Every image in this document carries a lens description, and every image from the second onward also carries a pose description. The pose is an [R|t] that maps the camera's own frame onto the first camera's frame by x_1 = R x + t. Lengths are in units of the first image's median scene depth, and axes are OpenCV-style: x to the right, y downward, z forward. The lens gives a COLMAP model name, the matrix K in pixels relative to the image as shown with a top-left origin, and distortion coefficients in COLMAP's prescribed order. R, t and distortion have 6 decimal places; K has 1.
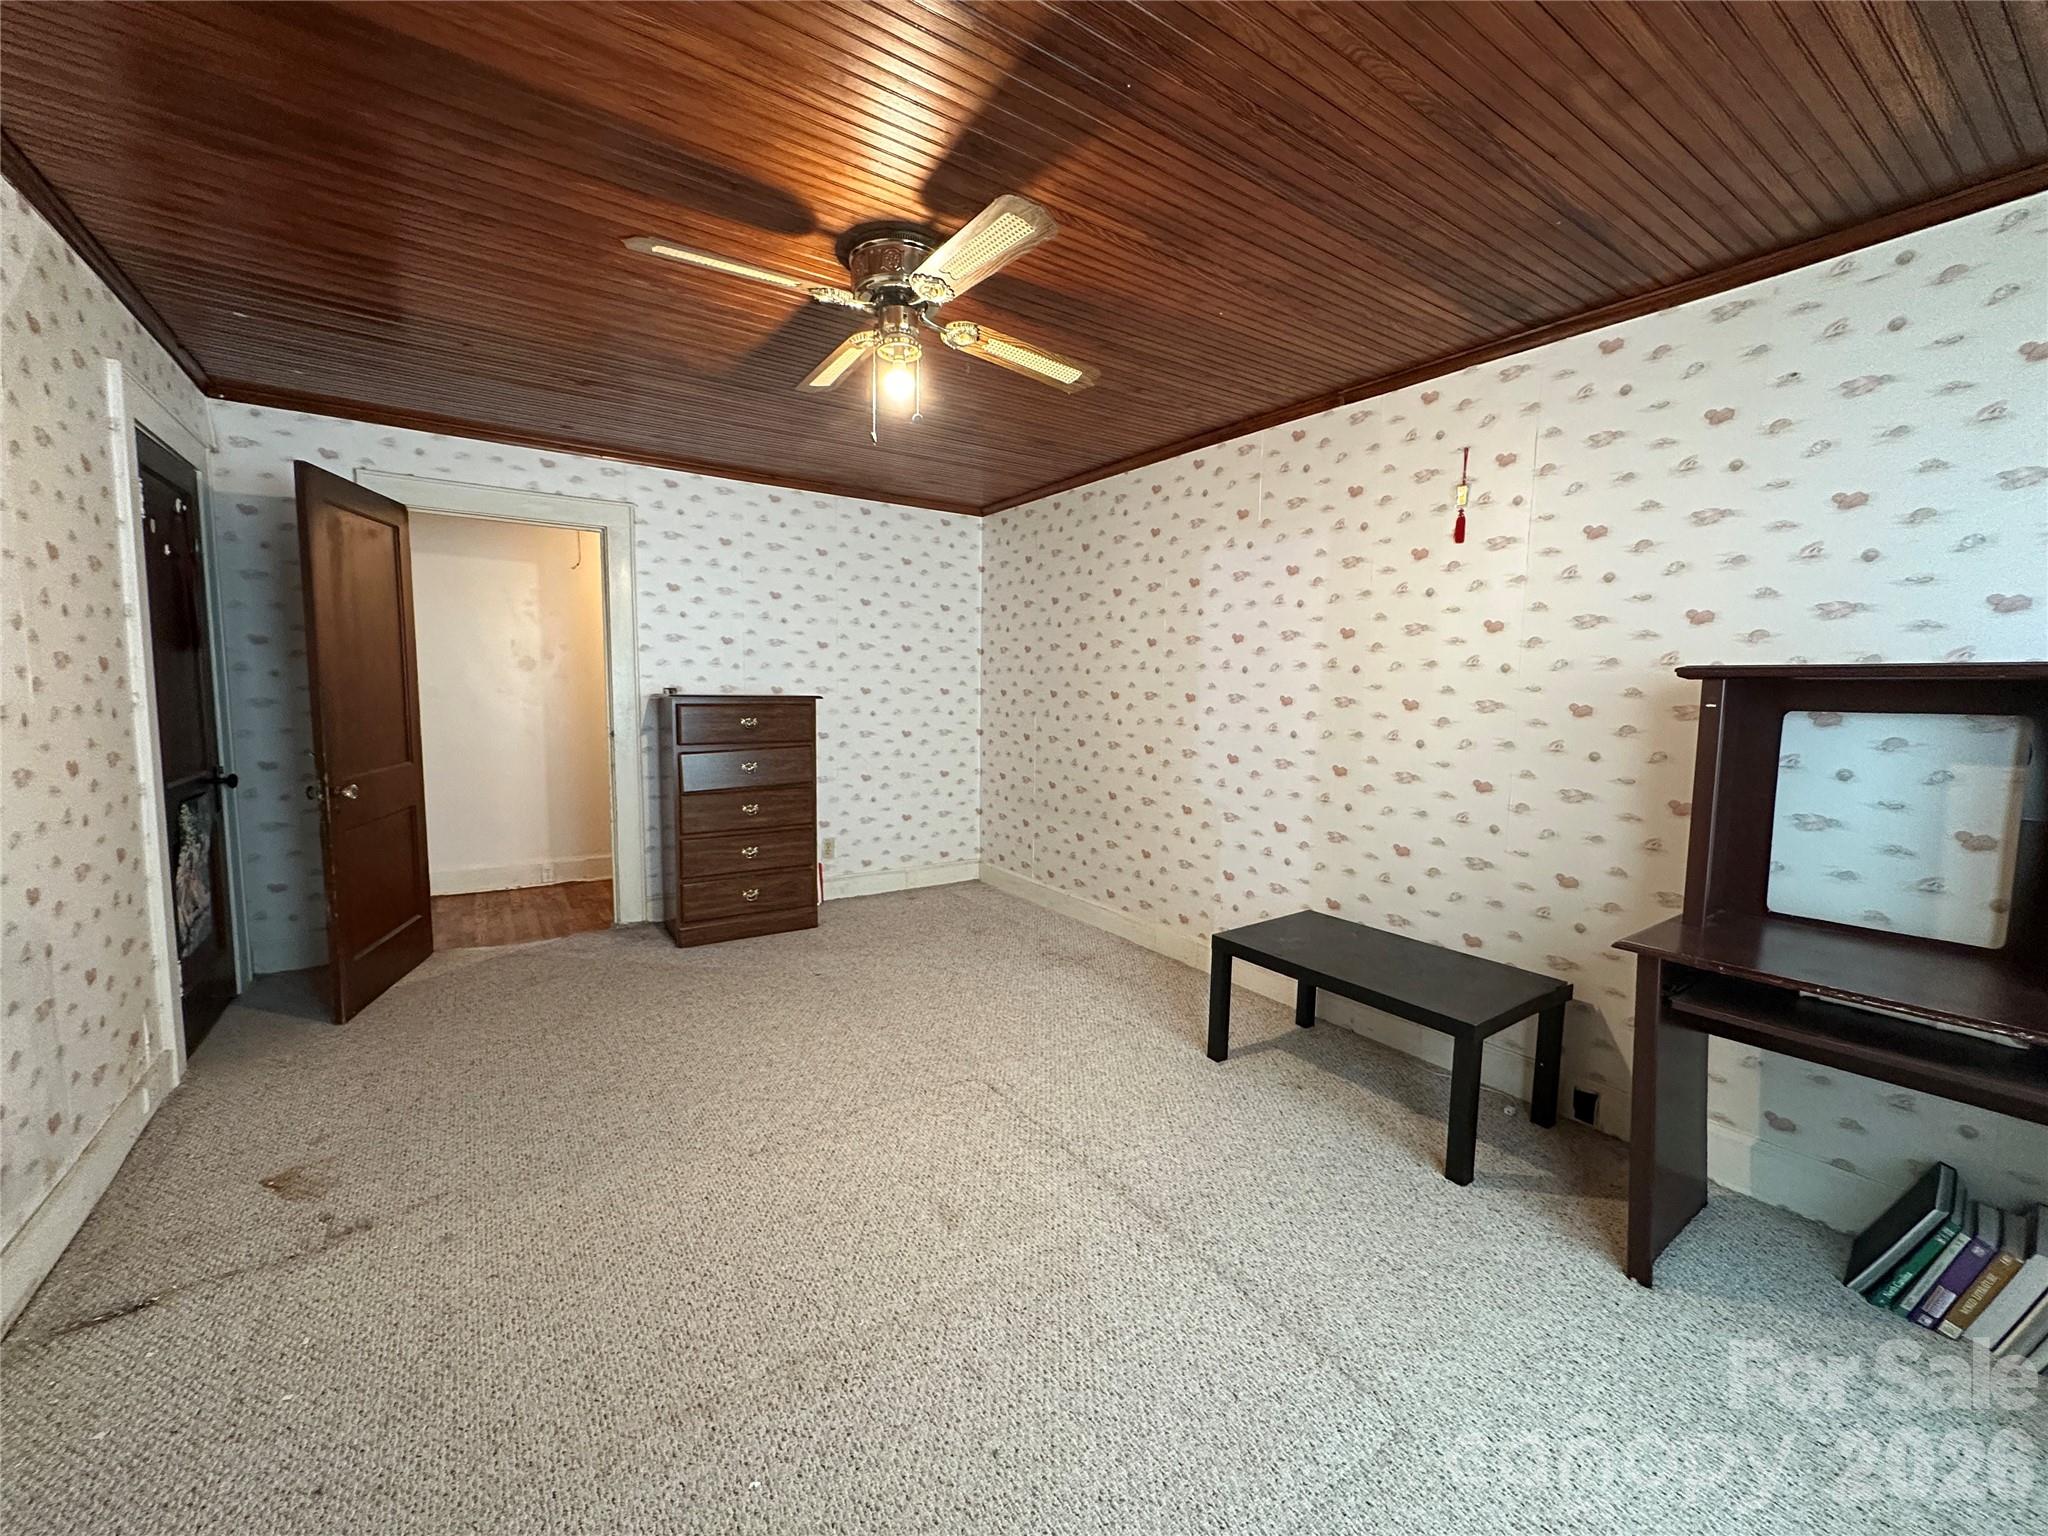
lens RADIAL K [[820.1, 0, 1023.5], [0, 820.1, 765.3], [0, 0, 1]] dist [-0.001912, -0.000120]
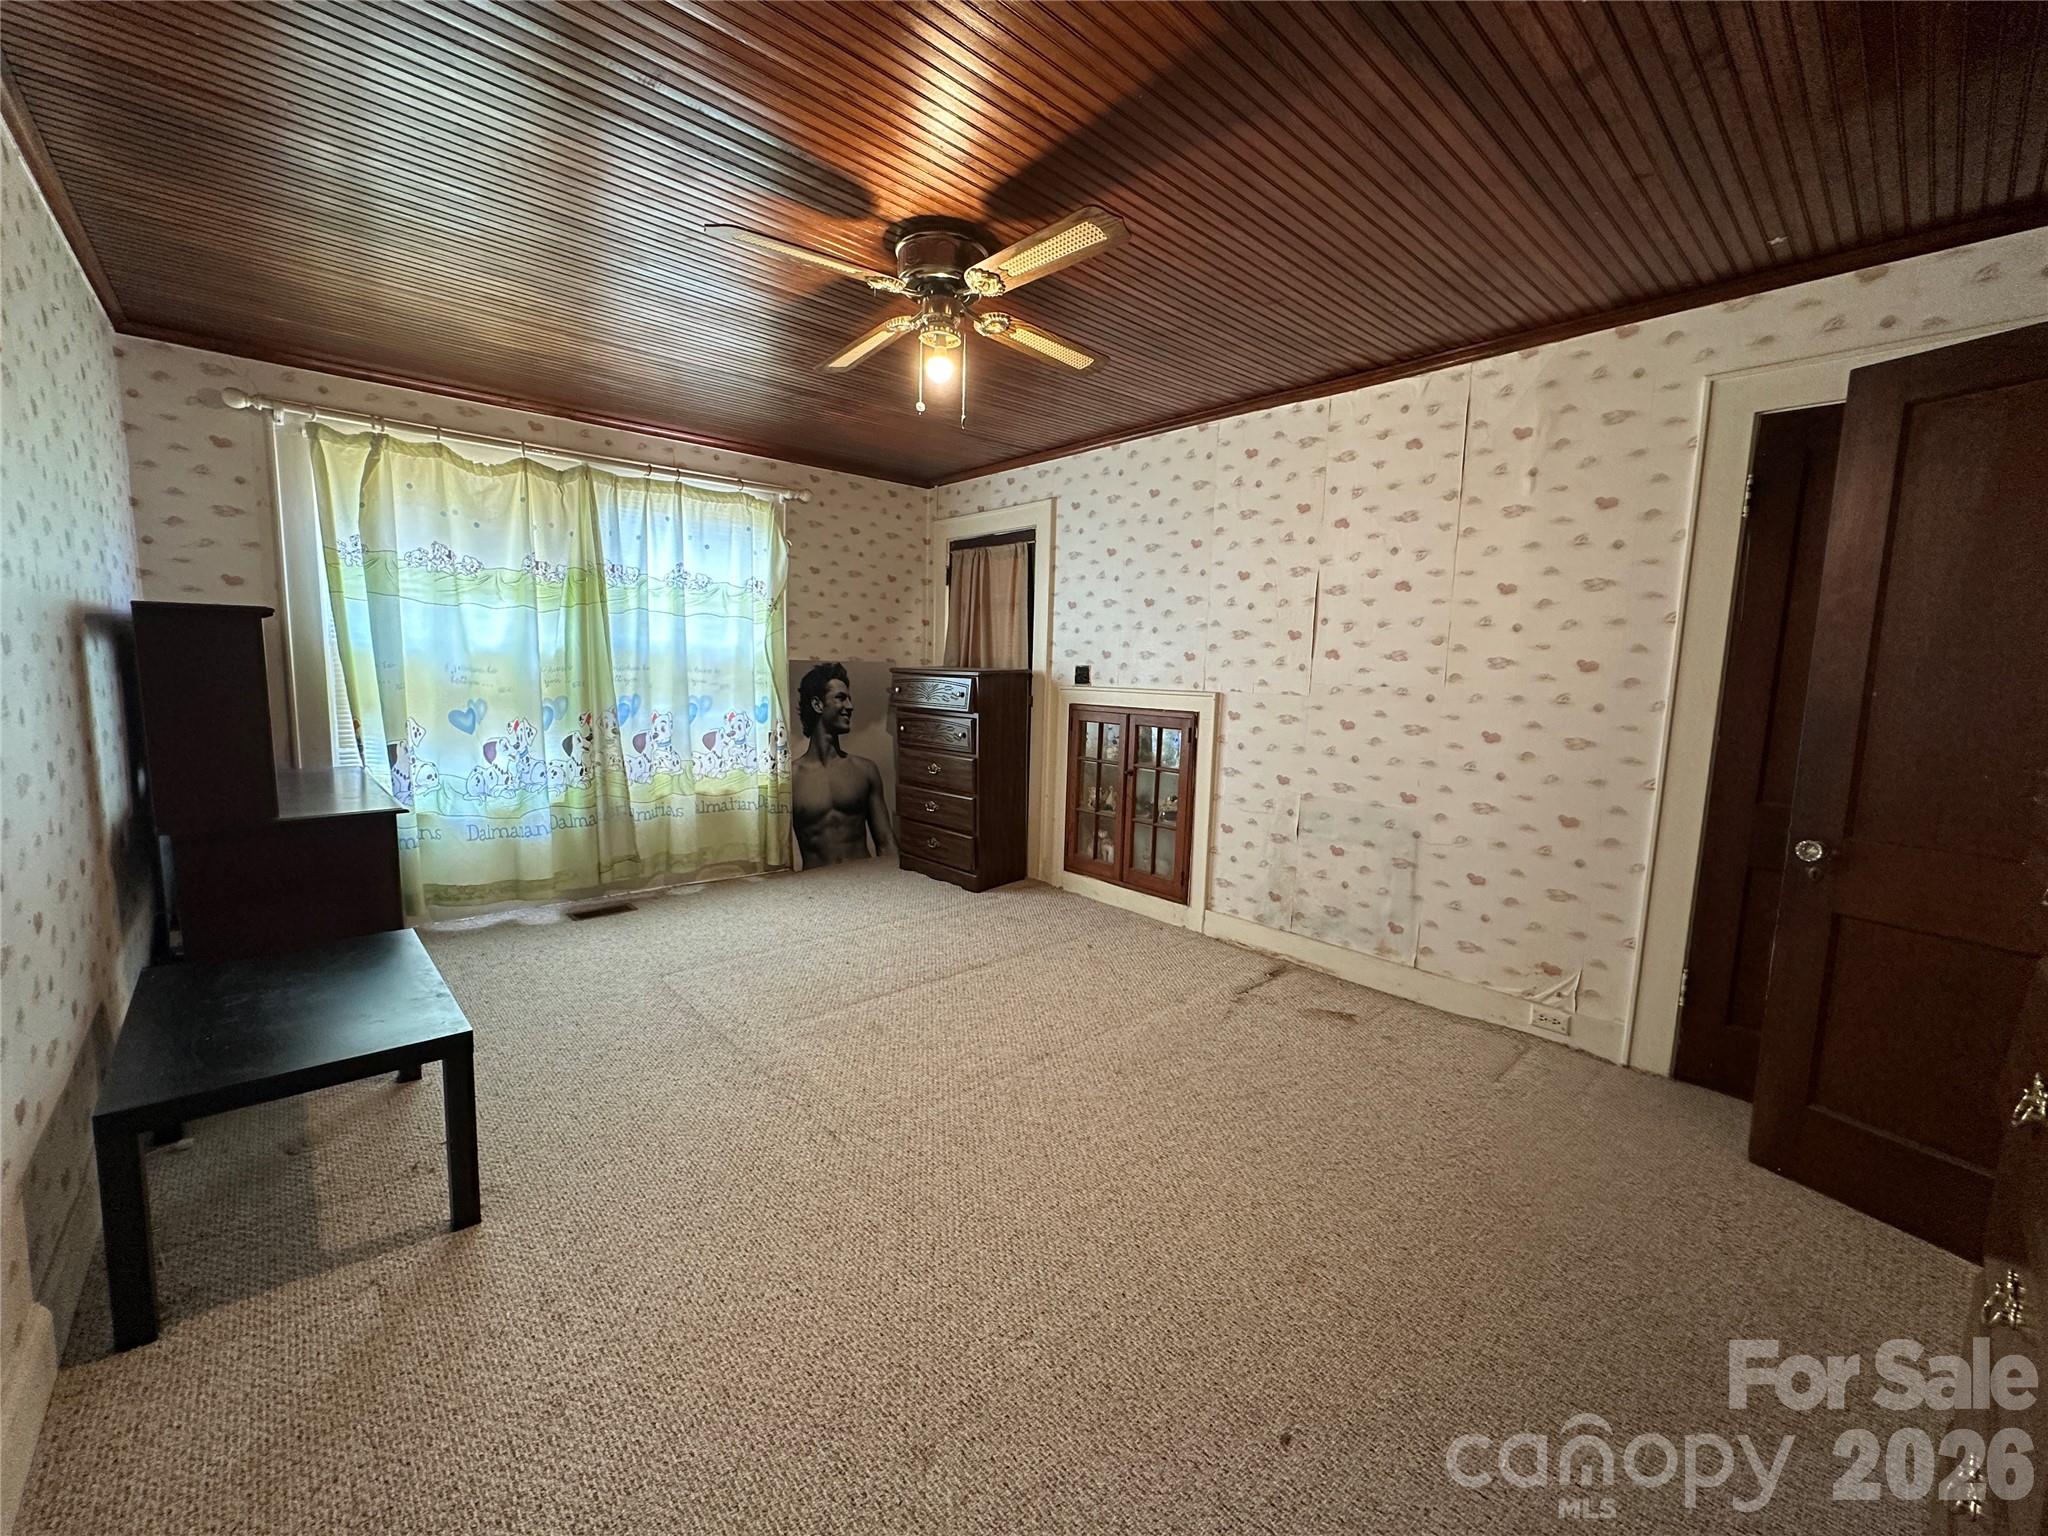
lens RADIAL K [[820.1, 0, 1023.5], [0, 820.1, 765.3], [0, 0, 1]] dist [-0.001912, -0.000120]
pose [[-0.988535, -0.026739, -0.148608, -0.087611], [-0.058661, 0.974896, 0.214795, -0.152129], [0.139134, 0.221050, -0.965287, 1.658955]]
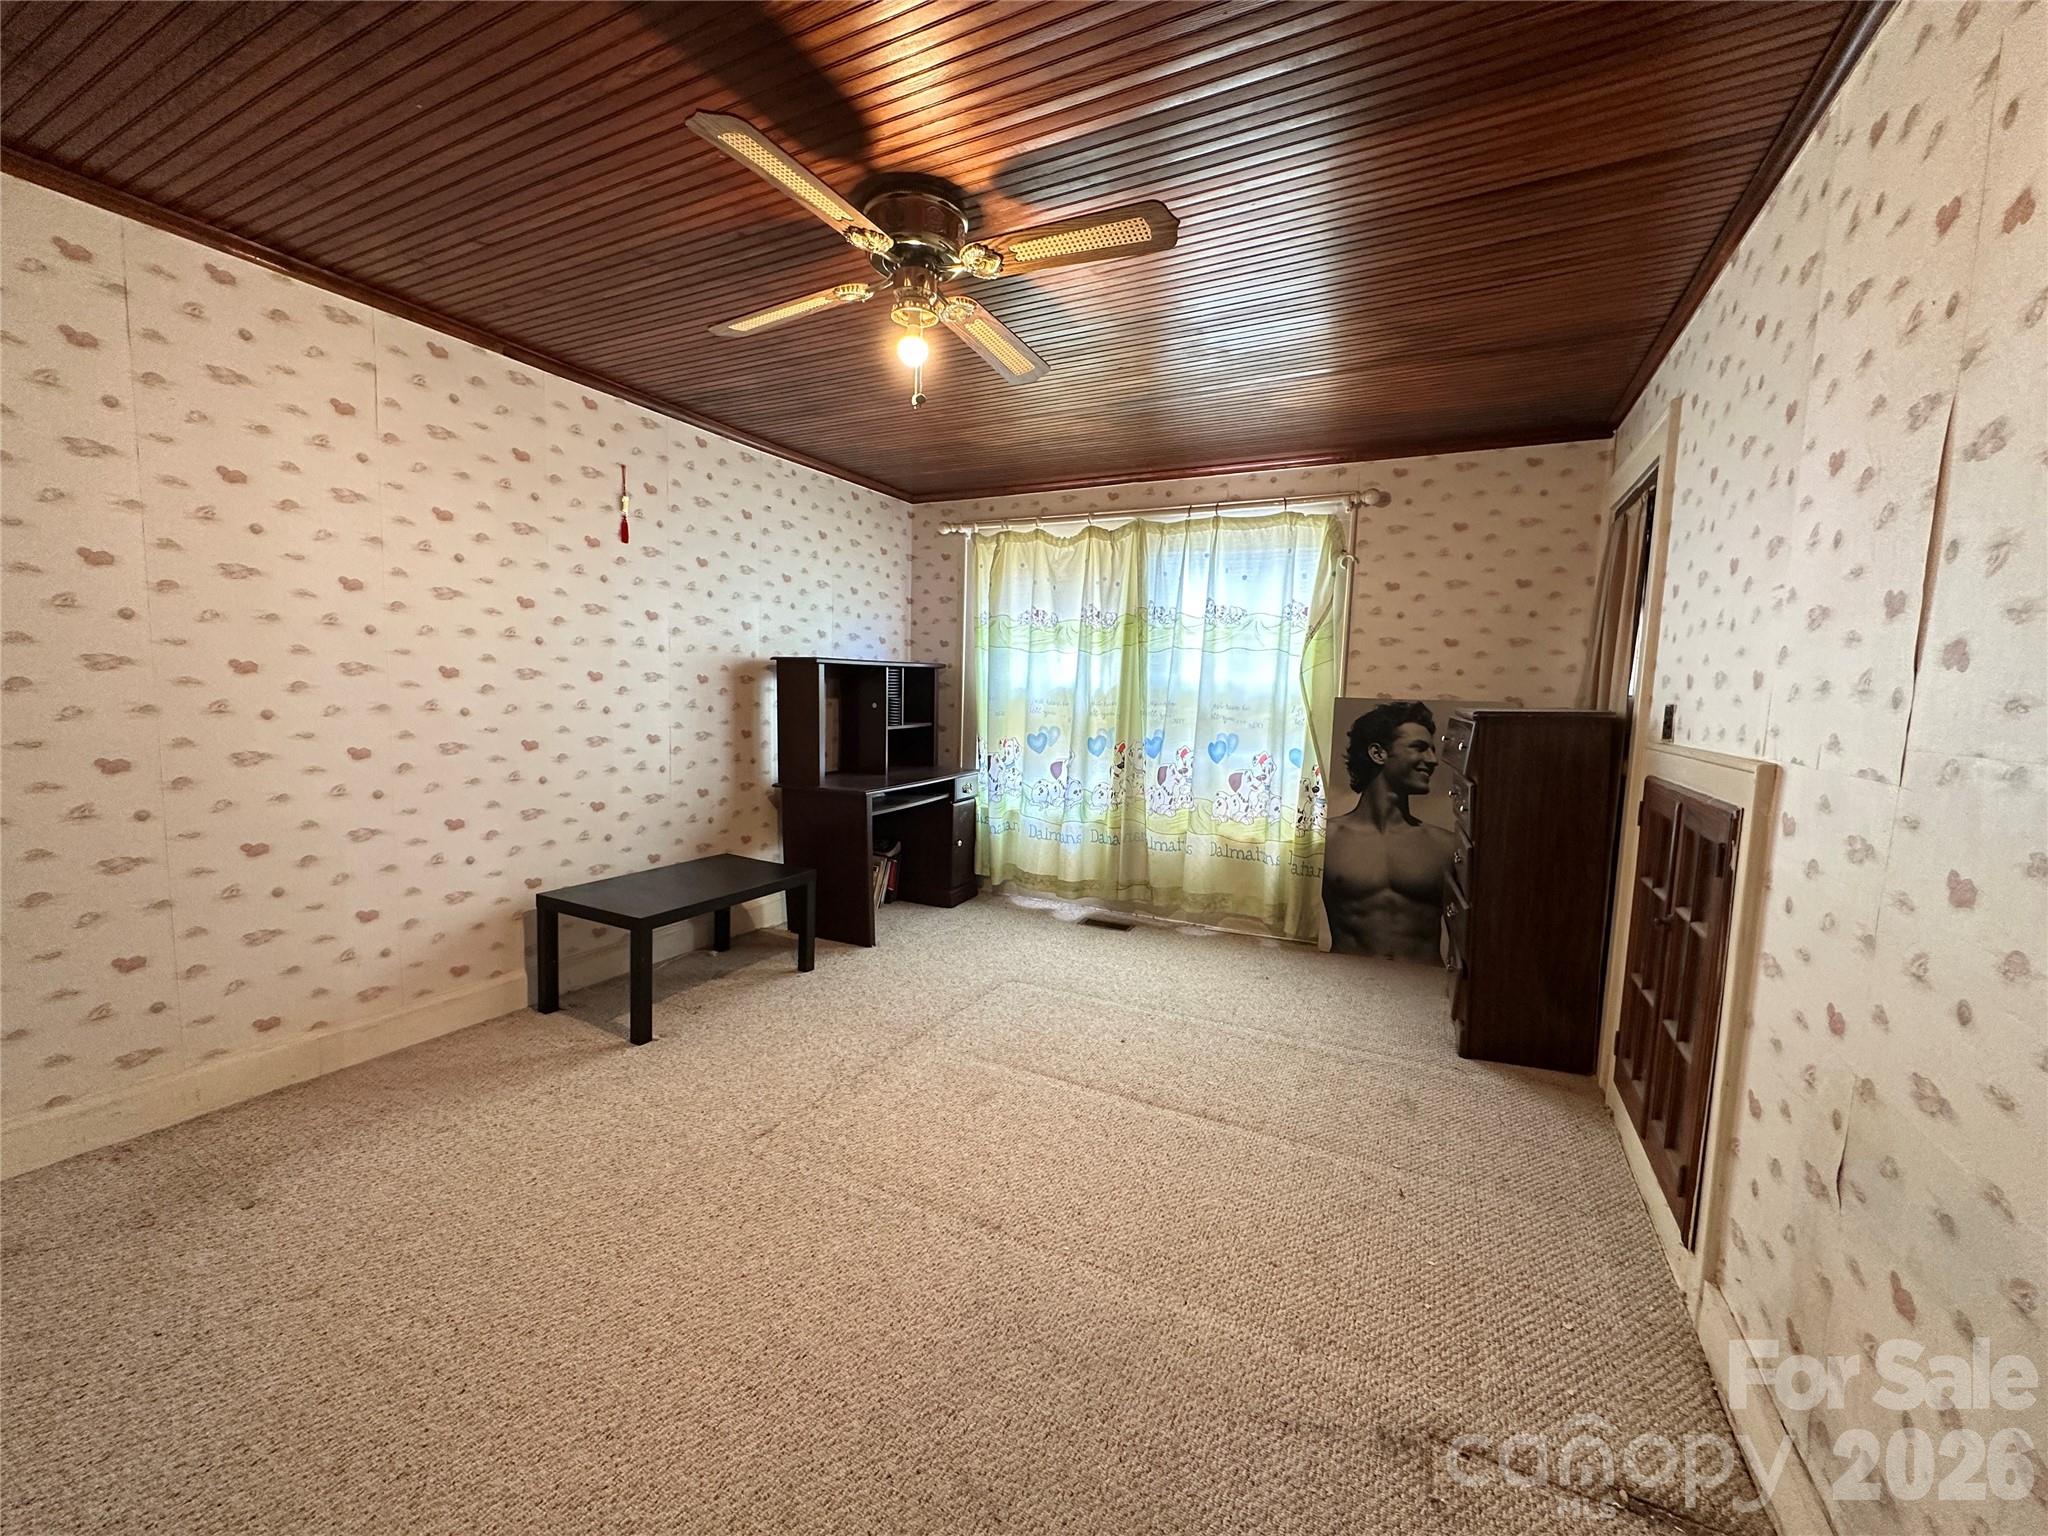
lens RADIAL K [[820.1, 0, 1023.5], [0, 820.1, 765.3], [0, 0, 1]] dist [-0.001912, -0.000120]
pose [[-0.485567, -0.116756, 0.866367, -0.830466], [0.047277, 0.986084, 0.159386, -0.108135], [-0.872920, 0.118352, -0.473290, 1.068816]]
